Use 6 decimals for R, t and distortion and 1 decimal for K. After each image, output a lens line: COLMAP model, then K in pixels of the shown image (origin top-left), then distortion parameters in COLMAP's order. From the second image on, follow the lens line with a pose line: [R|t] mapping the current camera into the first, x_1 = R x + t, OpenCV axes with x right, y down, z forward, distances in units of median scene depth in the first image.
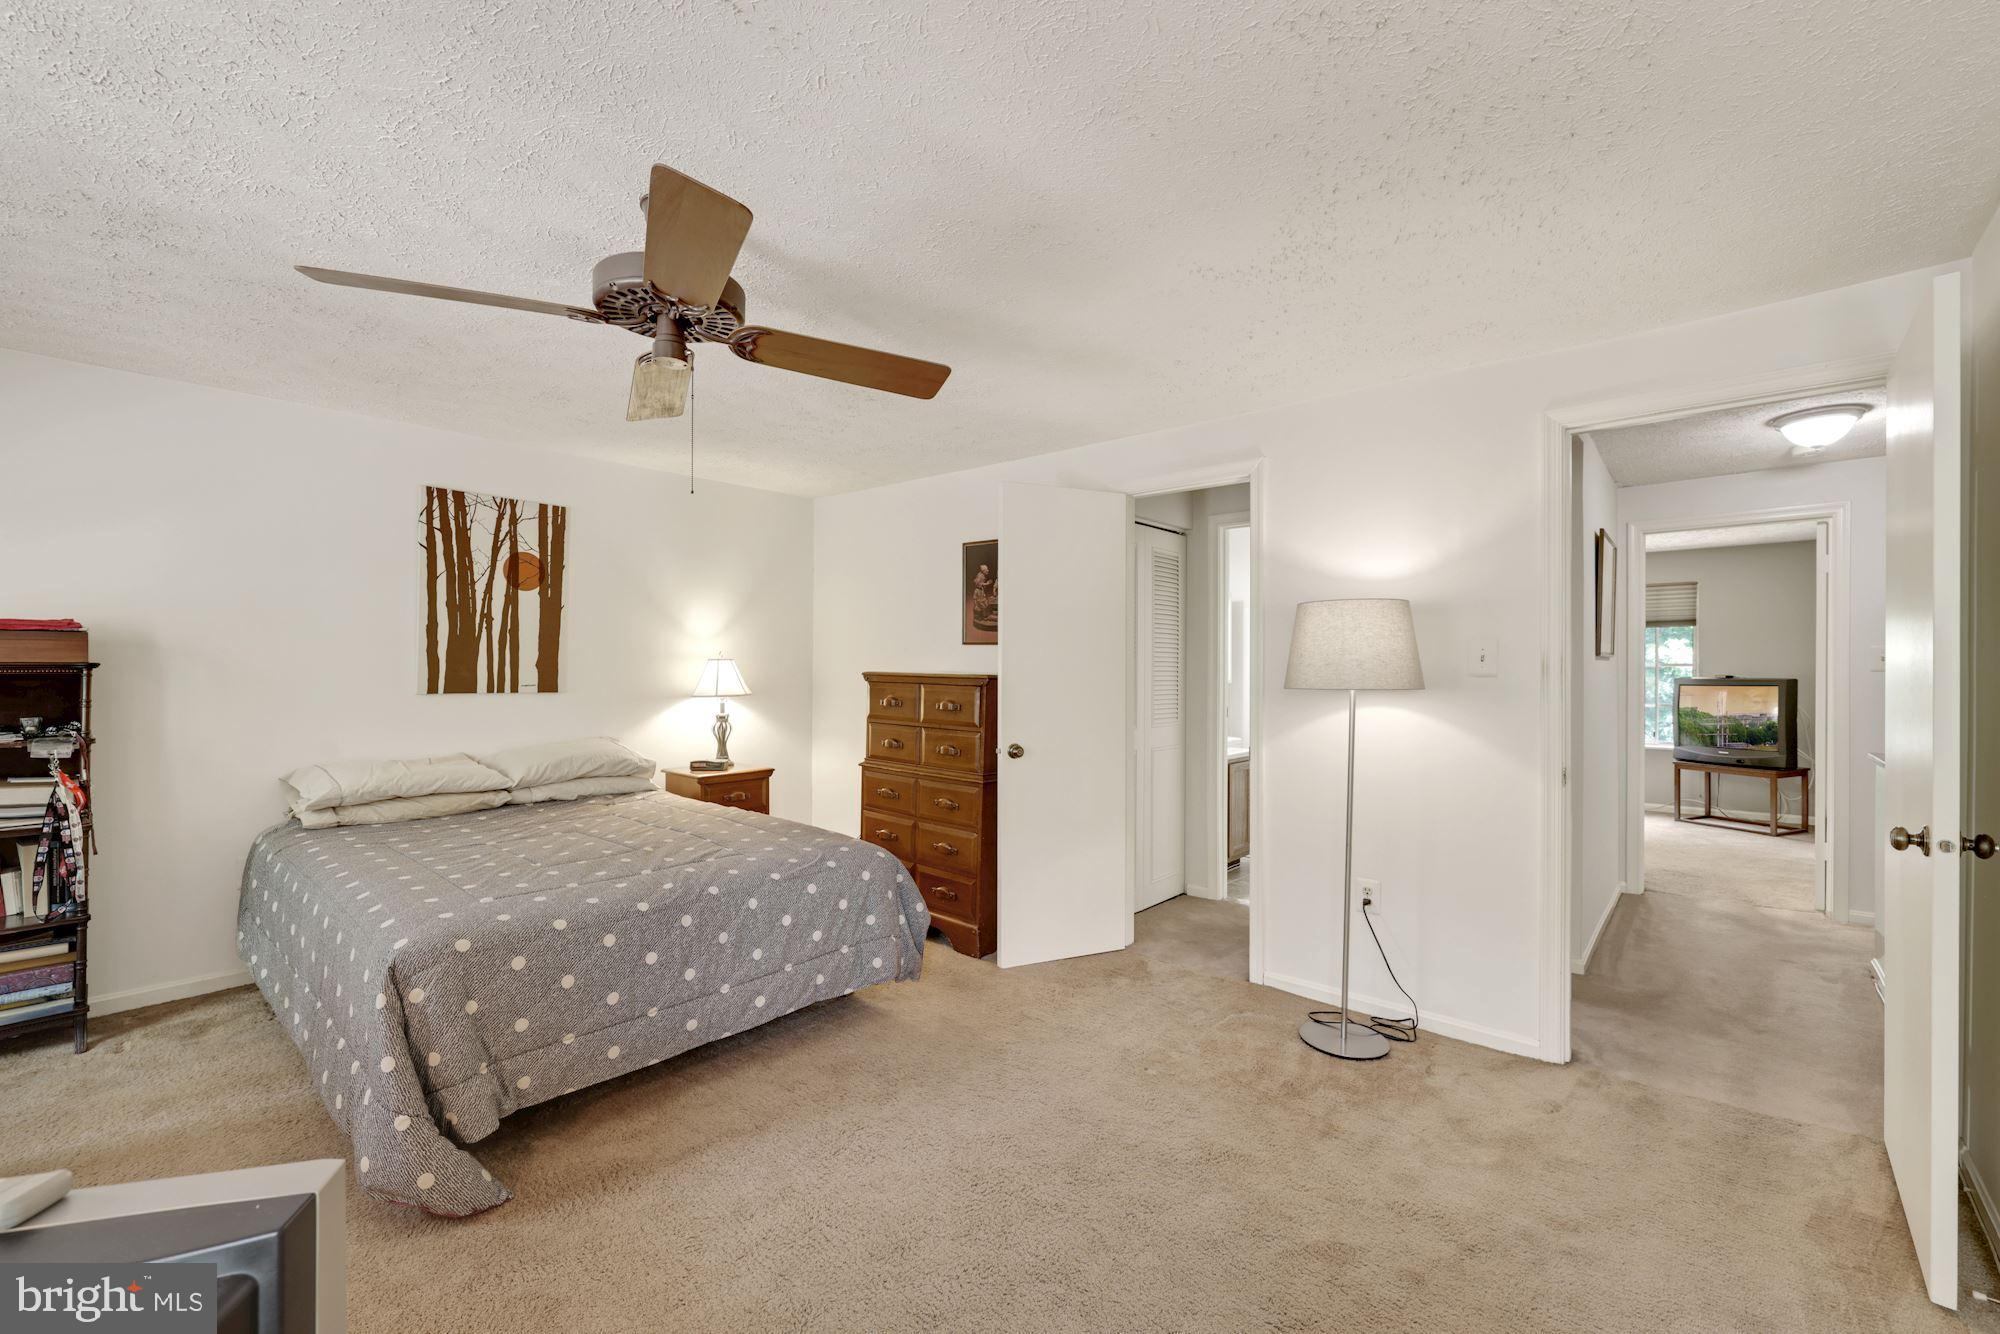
lens RADIAL K [[827.3, 0, 998.6], [0, 827.3, 674.9], [0, 0, 1]] dist [0.000263, 0.000027]
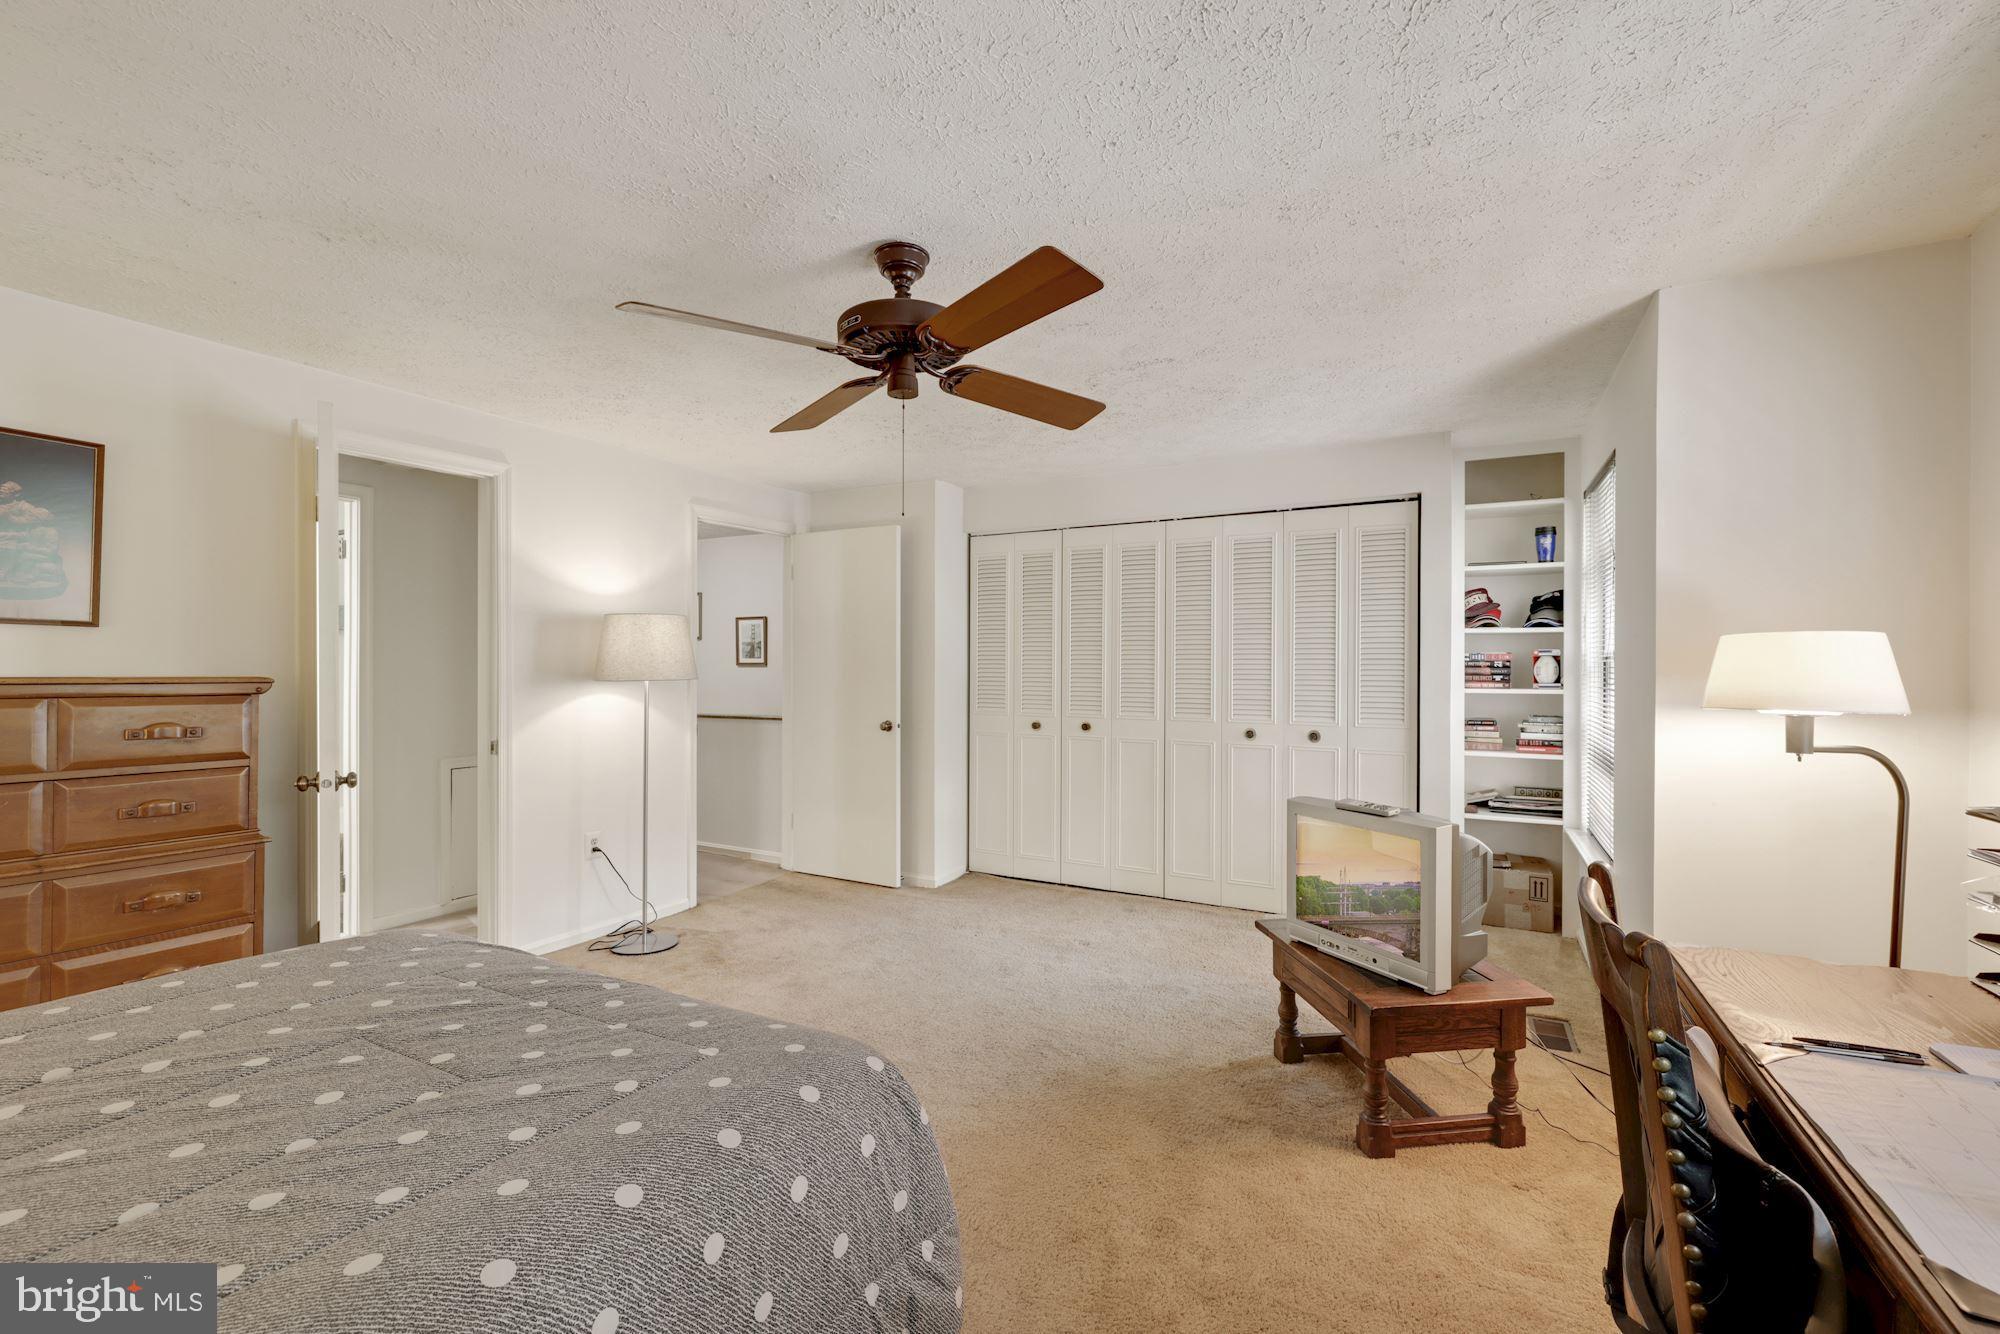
lens RADIAL K [[827.3, 0, 1001.2], [0, 827.3, 661.2], [0, 0, 1]] dist [0.000263, 0.000027]
pose [[-0.205682, -0.014088, 0.978517, -0.918586], [-0.012864, 0.999849, 0.011691, -0.035495], [-0.978534, -0.010183, -0.205832, 0.652724]]
